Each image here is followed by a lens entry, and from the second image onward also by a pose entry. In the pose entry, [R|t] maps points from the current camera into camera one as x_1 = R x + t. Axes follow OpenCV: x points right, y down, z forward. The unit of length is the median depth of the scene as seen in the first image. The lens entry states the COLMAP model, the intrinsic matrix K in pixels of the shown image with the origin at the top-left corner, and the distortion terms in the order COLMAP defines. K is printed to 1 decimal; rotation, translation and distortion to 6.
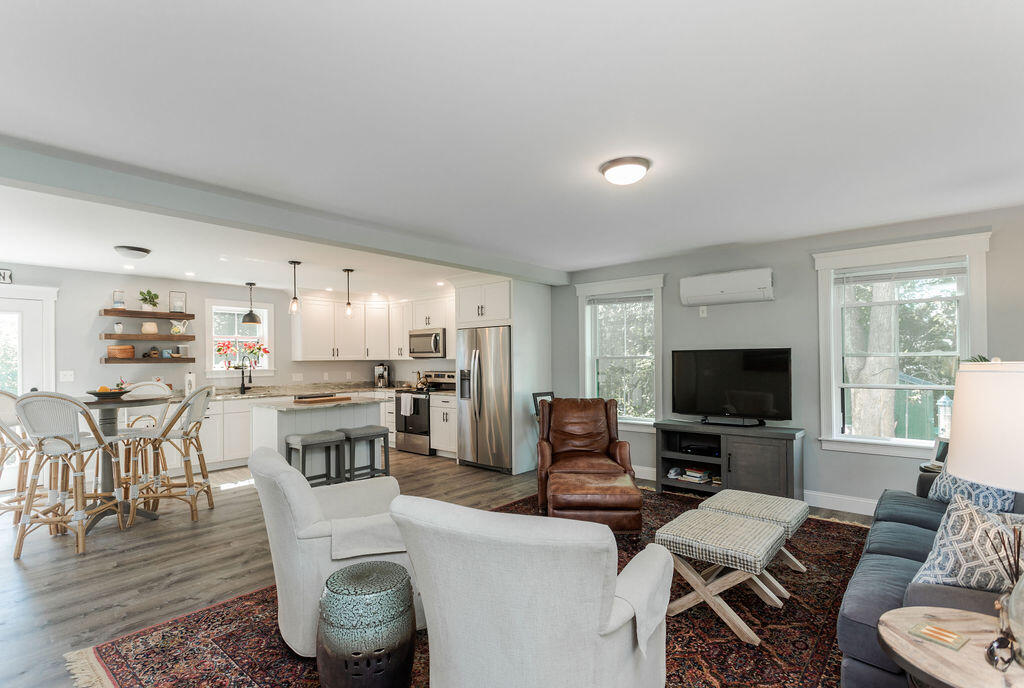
lens RADIAL K [[482.6, 0, 507.1], [0, 482.6, 358.8], [0, 0, 1]] dist [0.001684, 0.000521]
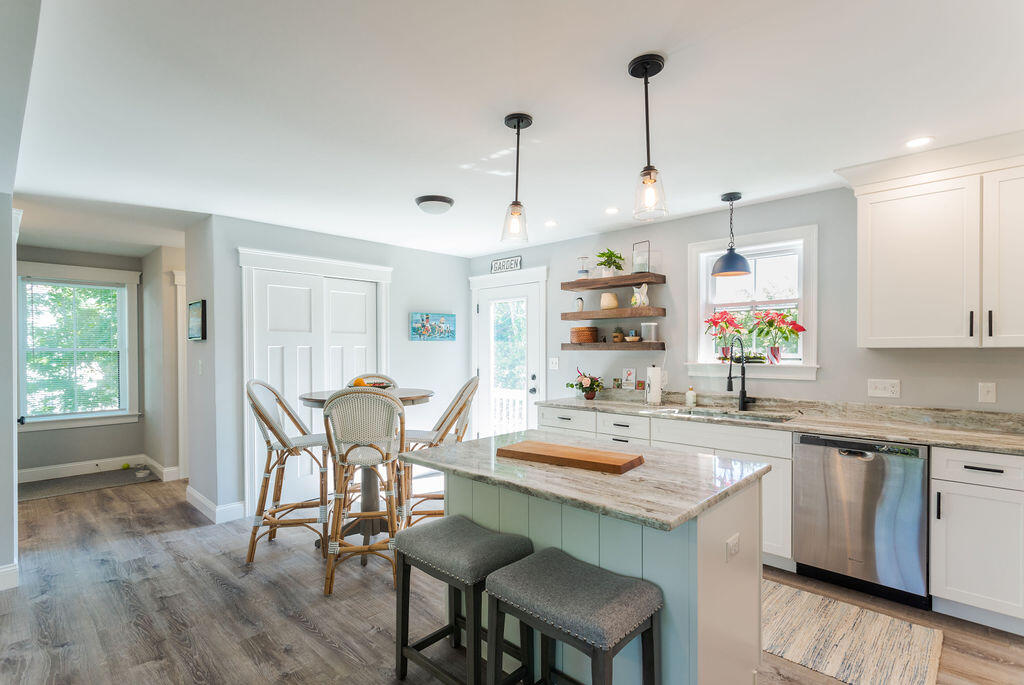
lens RADIAL K [[493.9, 0, 508.7], [0, 493.9, 354.6], [0, 0, 1]] dist [0.001797, 0.000470]
pose [[-0.046266, 0.021534, -0.998697, 0.001434], [0.004596, 0.999762, 0.021344, -0.000773], [0.998919, -0.003602, -0.046354, 0.841503]]
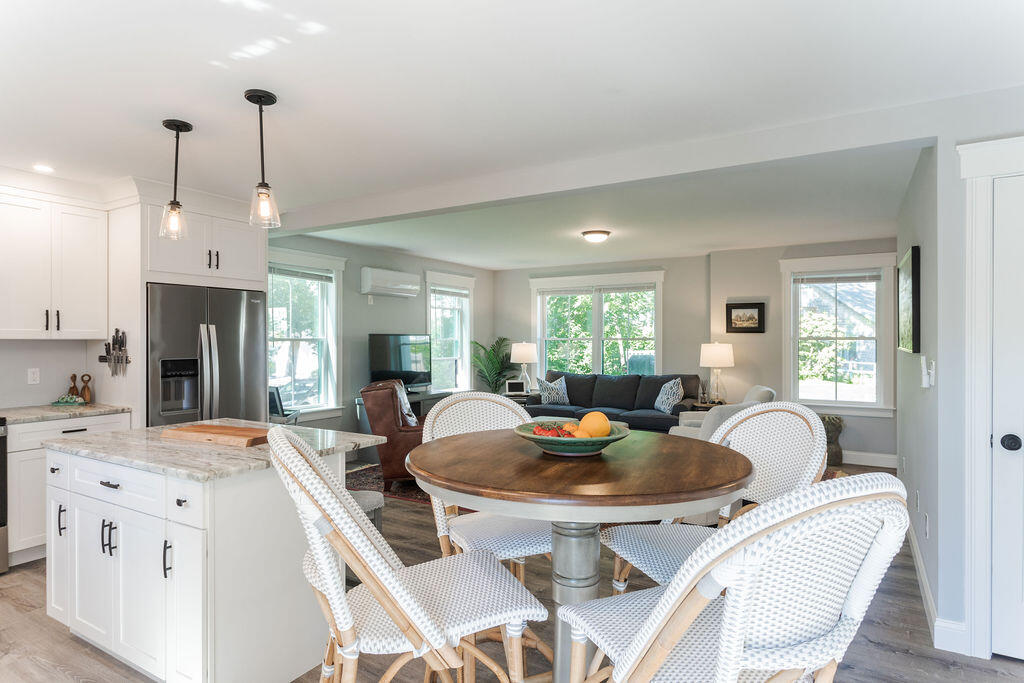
lens RADIAL K [[580.6, 0, 512.0], [0, 580.6, 341.5], [0, 0, 1]] dist [-0.003581, -0.000105]
pose [[-0.173776, 0.005961, 0.984767, -0.793911], [0.001032, 0.999982, -0.005871, 0.006958], [-0.984785, -0.000004, -0.173779, 0.730588]]
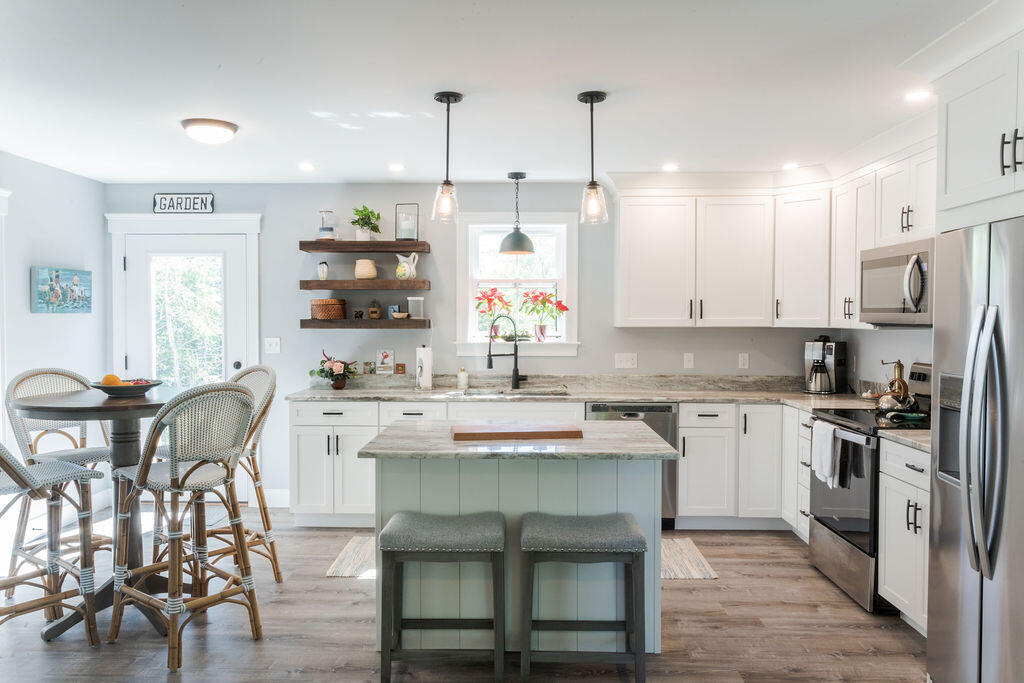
lens RADIAL K [[749.2, 0, 512.0], [0, 749.2, 341.5], [0, 0, 1]] dist [0.000538, 0.000996]
pose [[0.642596, 0.035659, -0.765375, 0.080080], [-0.006562, 0.999136, 0.041041, -0.013142], [0.766177, -0.021350, 0.642274, 0.517793]]
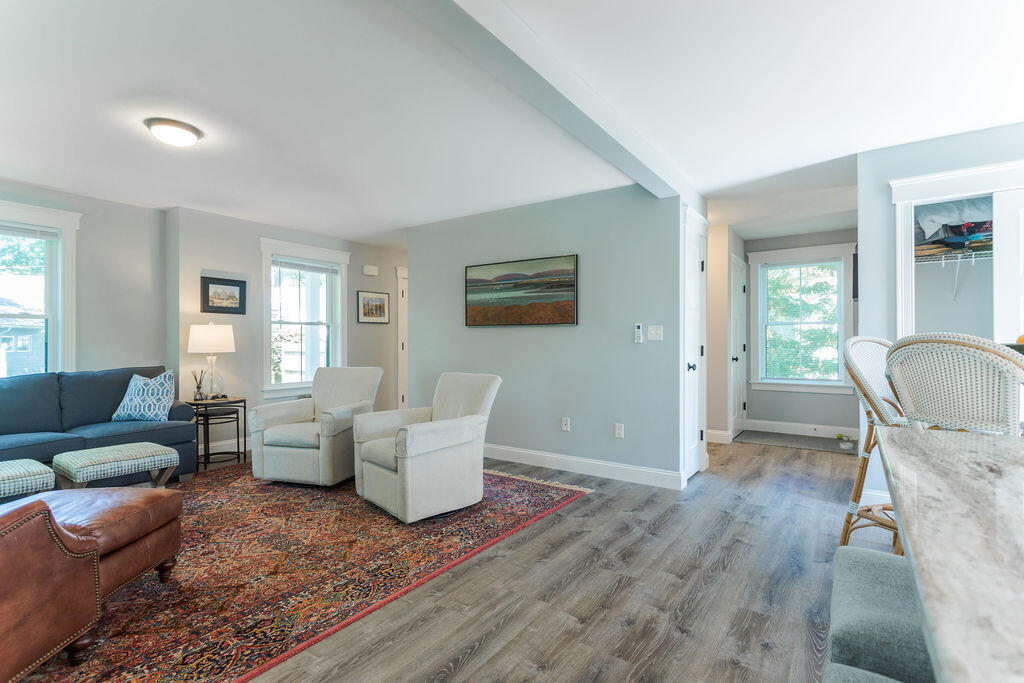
lens RADIAL K [[486.1, 0, 512.0], [0, 486.1, 341.5], [0, 0, 1]] dist [0.007858, 0.000213]
pose [[-0.994392, 0.012360, -0.105035, -0.167128], [0.012924, 0.999905, -0.004689, 0.039712], [0.104967, -0.006020, -0.994457, 0.937454]]
